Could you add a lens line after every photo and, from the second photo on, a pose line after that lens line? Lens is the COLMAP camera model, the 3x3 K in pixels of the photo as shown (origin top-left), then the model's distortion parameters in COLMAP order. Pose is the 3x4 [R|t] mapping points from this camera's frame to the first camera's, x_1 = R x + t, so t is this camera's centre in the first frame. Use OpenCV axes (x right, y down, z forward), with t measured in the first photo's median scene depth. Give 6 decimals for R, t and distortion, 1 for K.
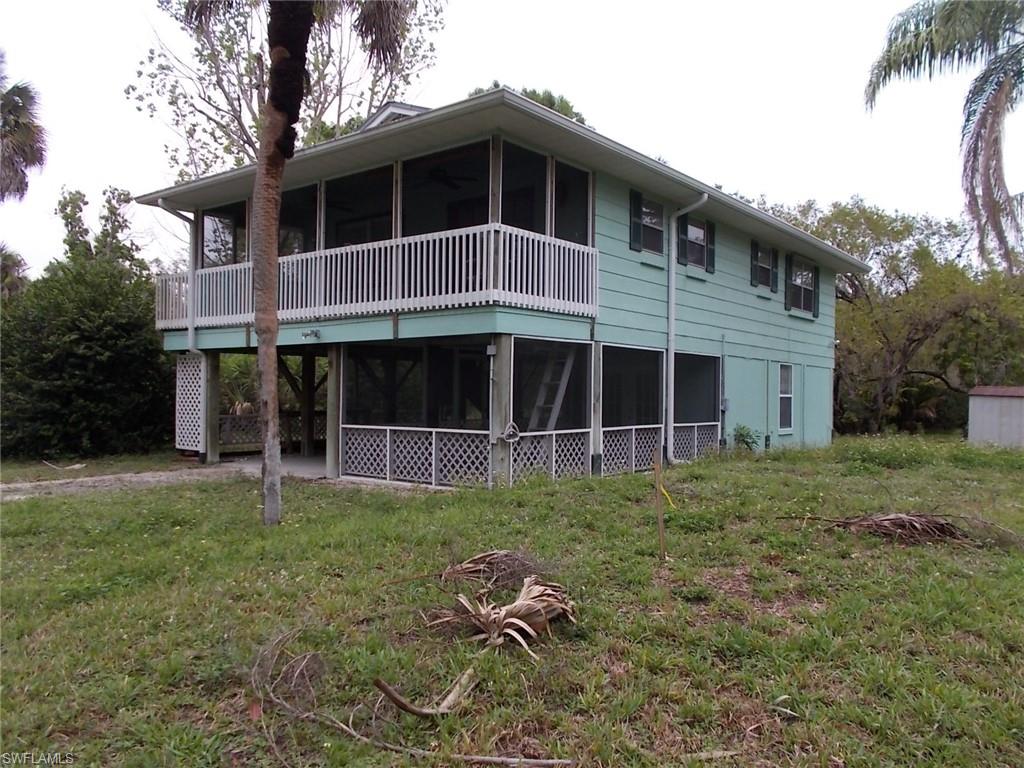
lens RADIAL K [[787.9, 0, 511.5], [0, 787.9, 386.3], [0, 0, 1]] dist [-0.000866, 0.000128]
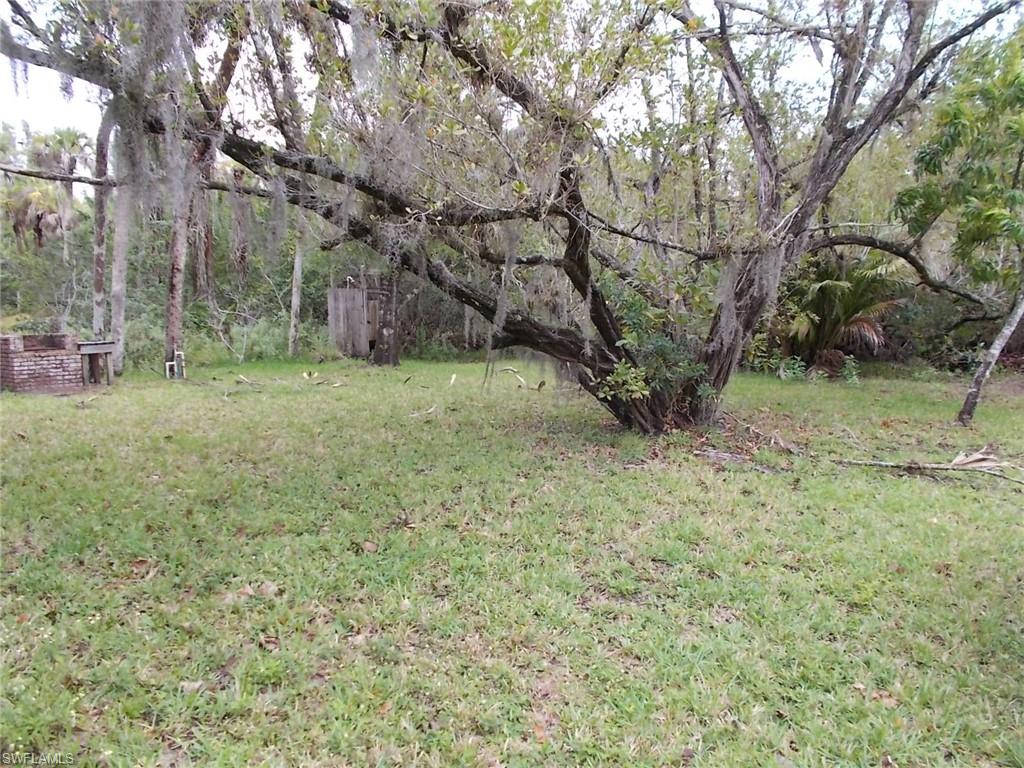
lens RADIAL K [[787.9, 0, 512.7], [0, 787.9, 383.6], [0, 0, 1]] dist [-0.000866, 0.000128]
pose [[0.996916, -0.011697, 0.077598, 0.315245], [0.001326, 0.991200, 0.132365, -0.000070], [-0.078464, -0.131854, 0.988159, 0.616029]]
